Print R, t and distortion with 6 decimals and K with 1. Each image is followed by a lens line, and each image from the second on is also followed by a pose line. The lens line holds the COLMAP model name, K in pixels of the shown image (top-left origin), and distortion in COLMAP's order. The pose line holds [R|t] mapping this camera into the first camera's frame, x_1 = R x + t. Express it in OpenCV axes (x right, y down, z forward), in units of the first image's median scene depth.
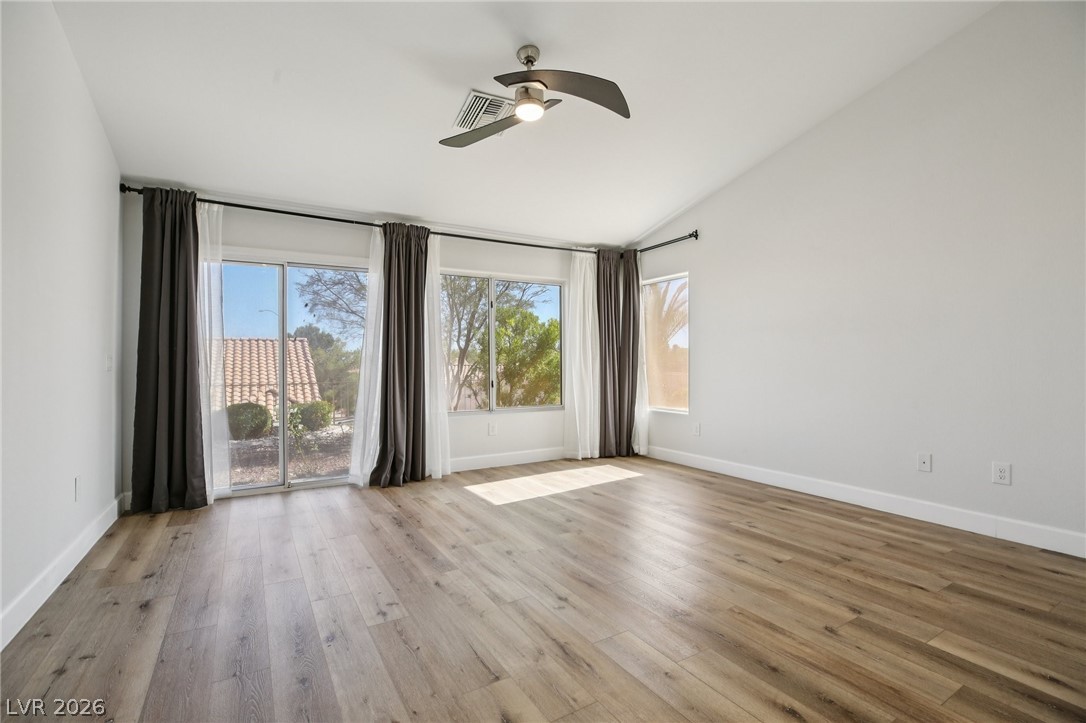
lens RADIAL K [[498.8, 0, 547.3], [0, 498.8, 358.8], [0, 0, 1]] dist [-0.038249, 0.010829]
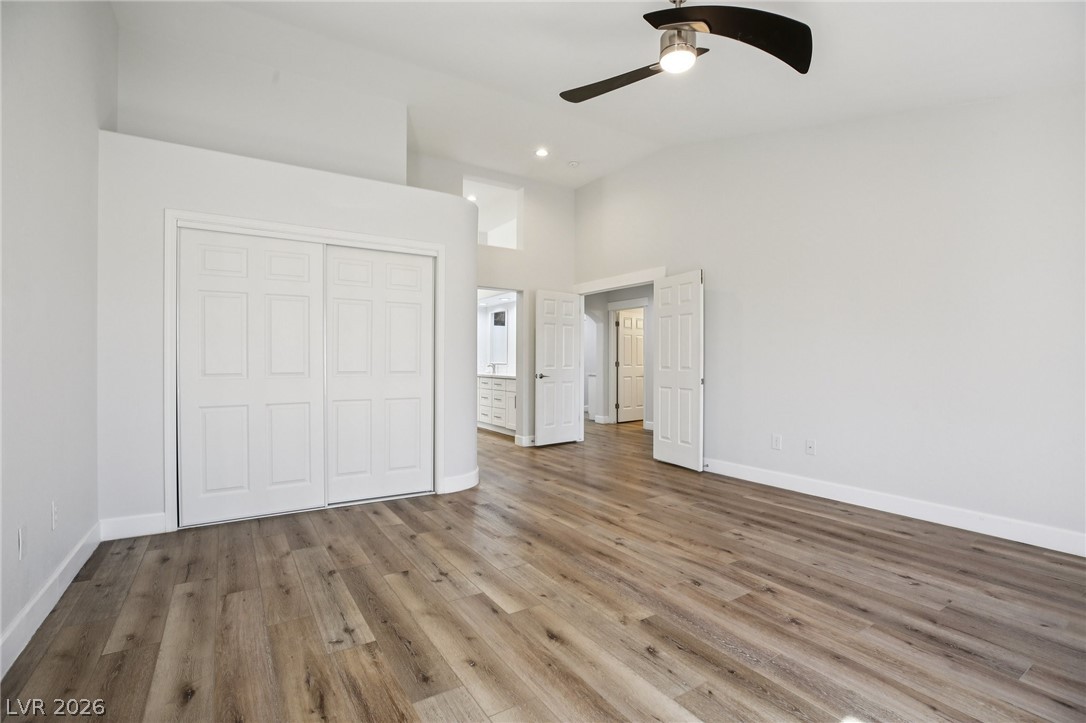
lens RADIAL K [[498.8, 0, 550.4], [0, 498.8, 359.6], [0, 0, 1]] dist [-0.038249, 0.010829]
pose [[-0.999252, -0.002491, -0.038601, 0.194662], [-0.002140, 0.999956, -0.009127, 0.005486], [0.038622, -0.009037, -0.999213, 1.689949]]
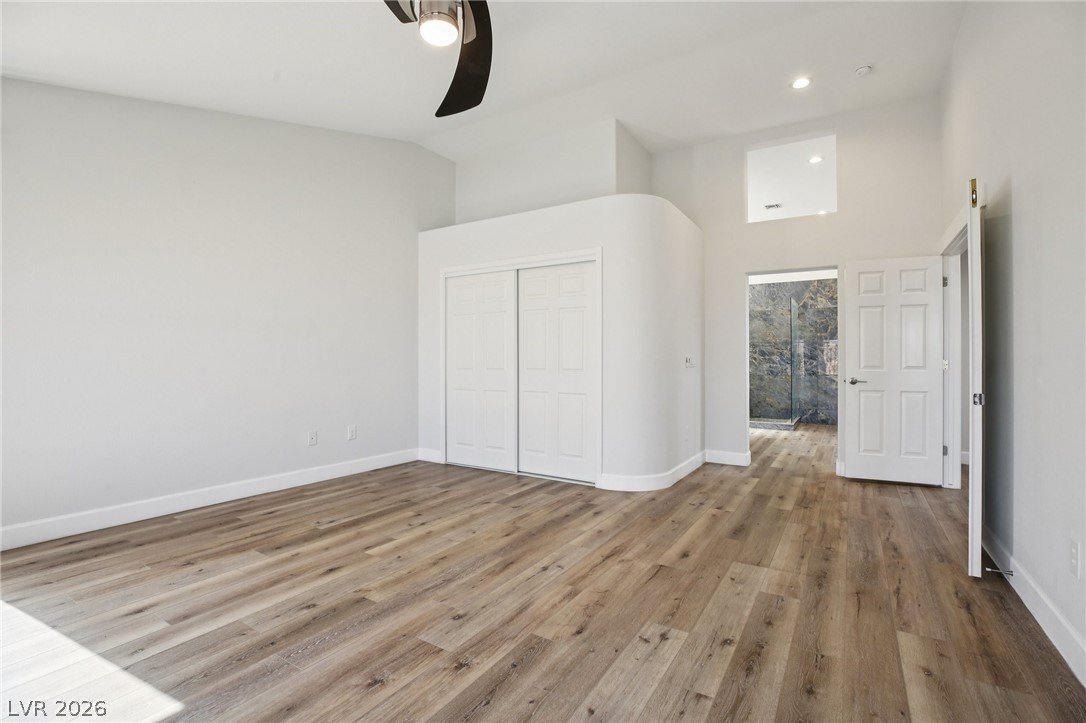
lens RADIAL K [[498.8, 0, 540.3], [0, 498.8, 360.4], [0, 0, 1]] dist [-0.038249, 0.010829]
pose [[-0.442390, 0.000933, 0.896822, -0.724648], [-0.006784, 0.999967, -0.004386, 0.006025], [-0.896797, -0.008024, -0.442369, 1.109099]]
